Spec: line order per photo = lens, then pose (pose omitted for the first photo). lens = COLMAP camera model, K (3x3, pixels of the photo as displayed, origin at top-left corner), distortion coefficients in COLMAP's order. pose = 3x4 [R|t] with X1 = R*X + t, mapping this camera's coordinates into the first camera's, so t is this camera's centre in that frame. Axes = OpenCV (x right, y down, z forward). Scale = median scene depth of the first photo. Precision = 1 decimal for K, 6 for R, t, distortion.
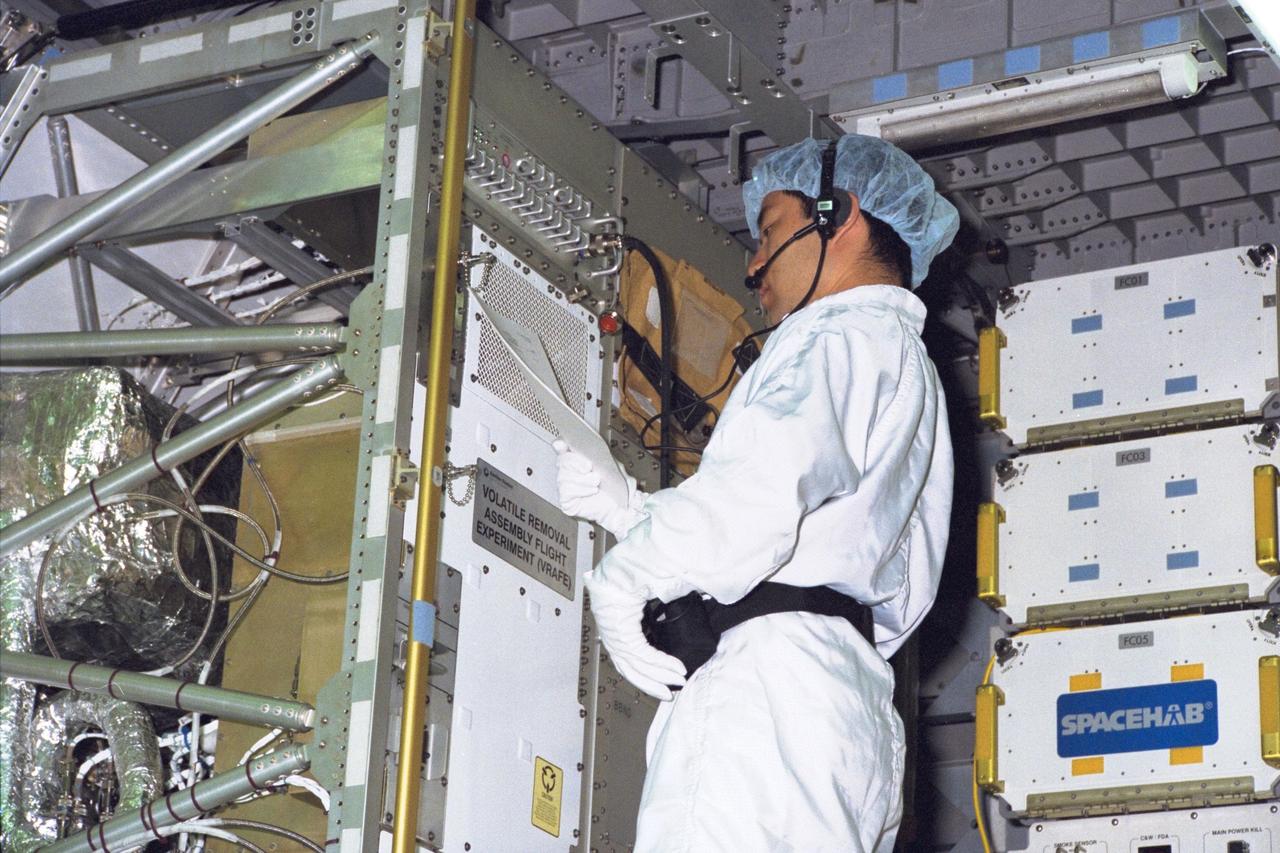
lens RADIAL K [[3214.8, 0, 641.4], [0, 3214.8, 394.9], [0, 0, 1]] dist [0.104753, 0.606599]
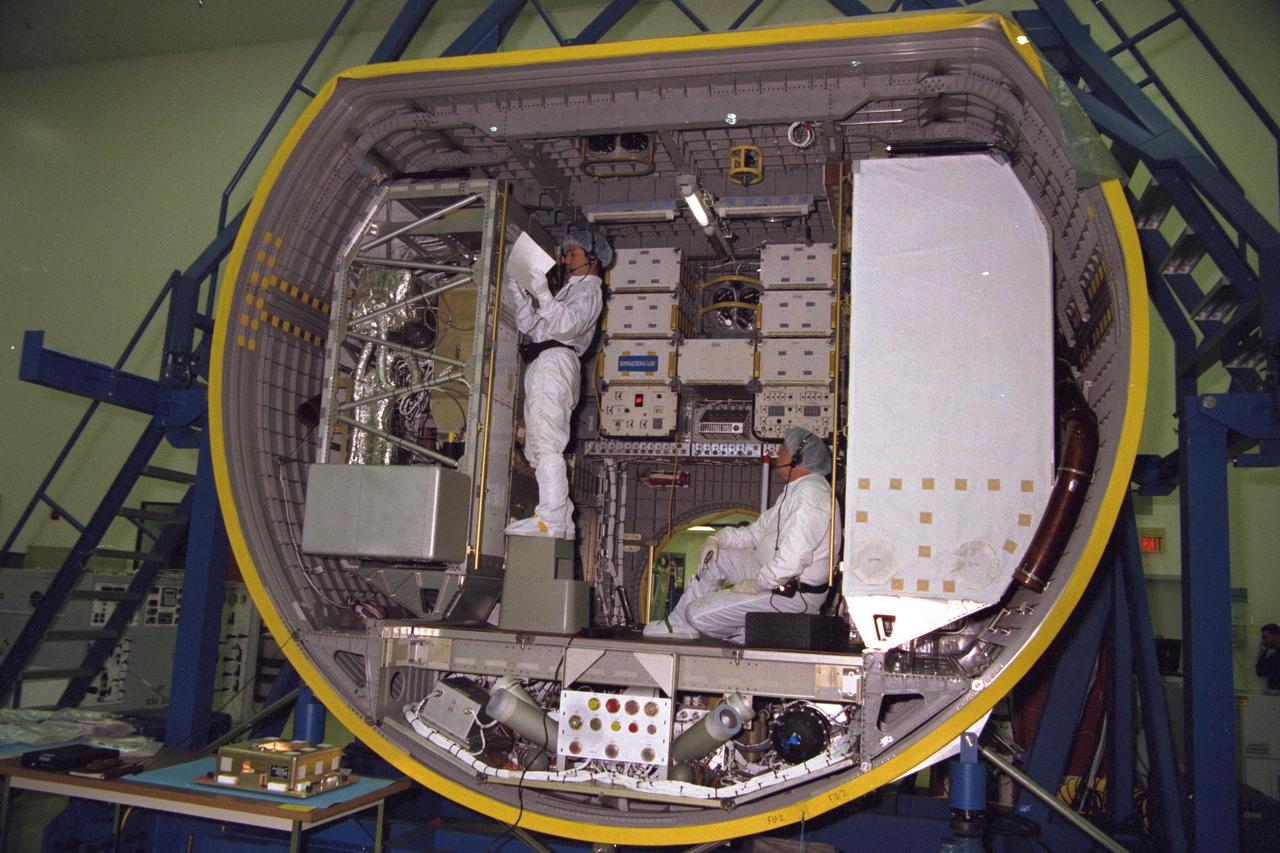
lens RADIAL K [[1050.0, 0, 640.0], [0, 1050.0, 426.5], [0, 0, 1]] dist [-0.187688, -0.004220]
pose [[0.969037, 0.048075, 0.242191, -0.165479], [-0.101902, 0.971300, 0.214922, -0.110176], [-0.224908, -0.232947, 0.946125, -0.285568]]
